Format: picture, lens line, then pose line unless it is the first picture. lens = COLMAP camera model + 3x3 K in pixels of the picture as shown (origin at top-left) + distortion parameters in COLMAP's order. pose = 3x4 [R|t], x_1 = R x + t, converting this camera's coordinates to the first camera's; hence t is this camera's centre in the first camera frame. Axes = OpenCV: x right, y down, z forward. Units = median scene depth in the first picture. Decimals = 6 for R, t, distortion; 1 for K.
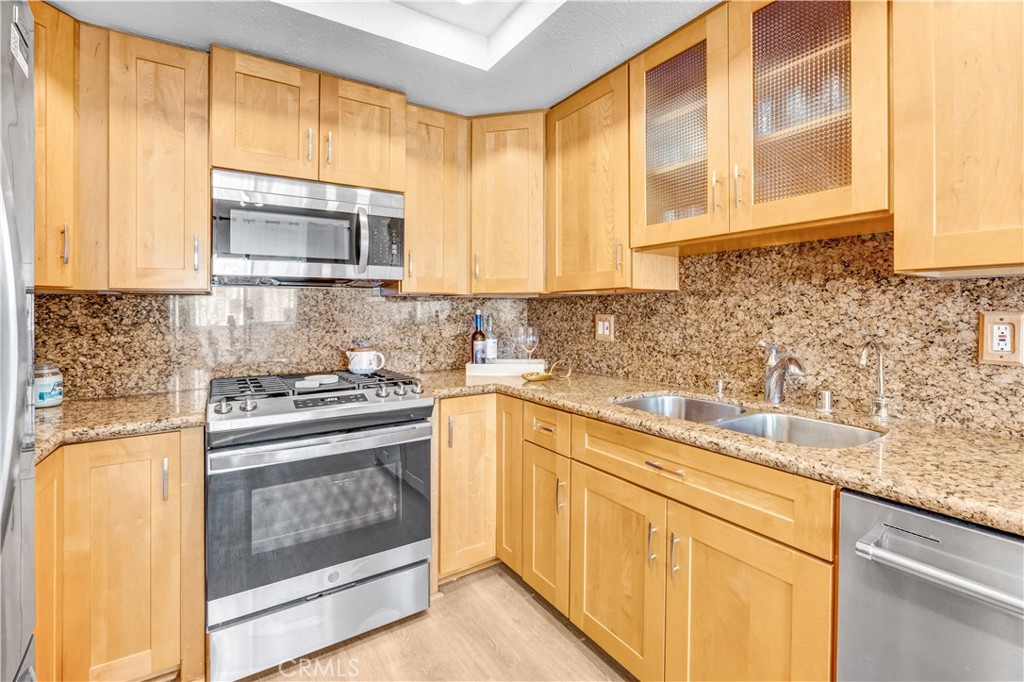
lens RADIAL K [[451.3, 0, 497.3], [0, 451.3, 309.2], [0, 0, 1]] dist [-0.014853, 0.005037]
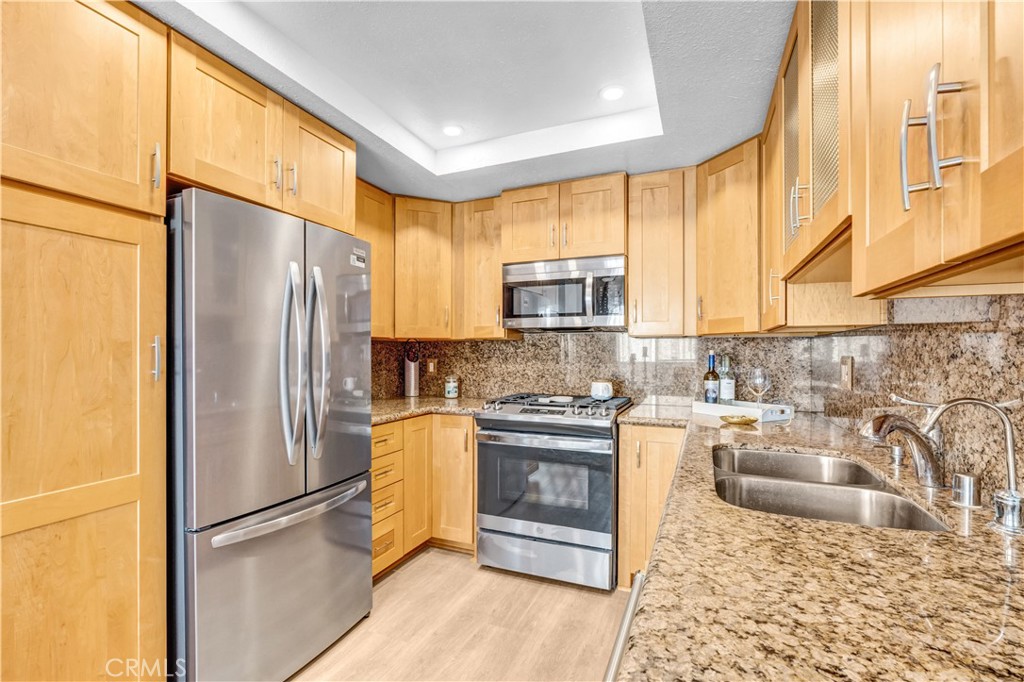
lens RADIAL K [[451.3, 0, 518.6], [0, 451.3, 348.5], [0, 0, 1]] dist [-0.014853, 0.005037]
pose [[0.572378, -0.000576, -0.819990, 0.733947], [-0.001513, 0.999997, -0.001759, 0.000613], [0.819989, 0.002247, 0.572375, 0.082278]]
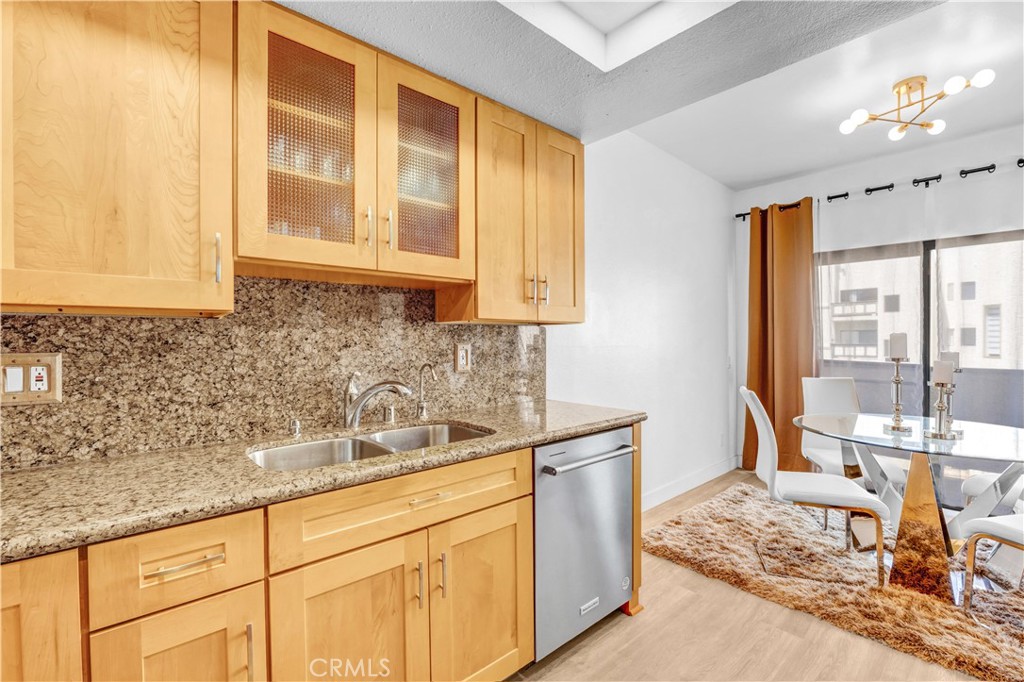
lens RADIAL K [[451.3, 0, 512.7], [0, 451.3, 342.0], [0, 0, 1]] dist [-0.014853, 0.005037]
pose [[-0.159500, -0.001426, 0.987197, -0.479191], [0.001095, 0.999998, 0.001622, -0.001631], [-0.987197, 0.001340, -0.159498, 0.705974]]
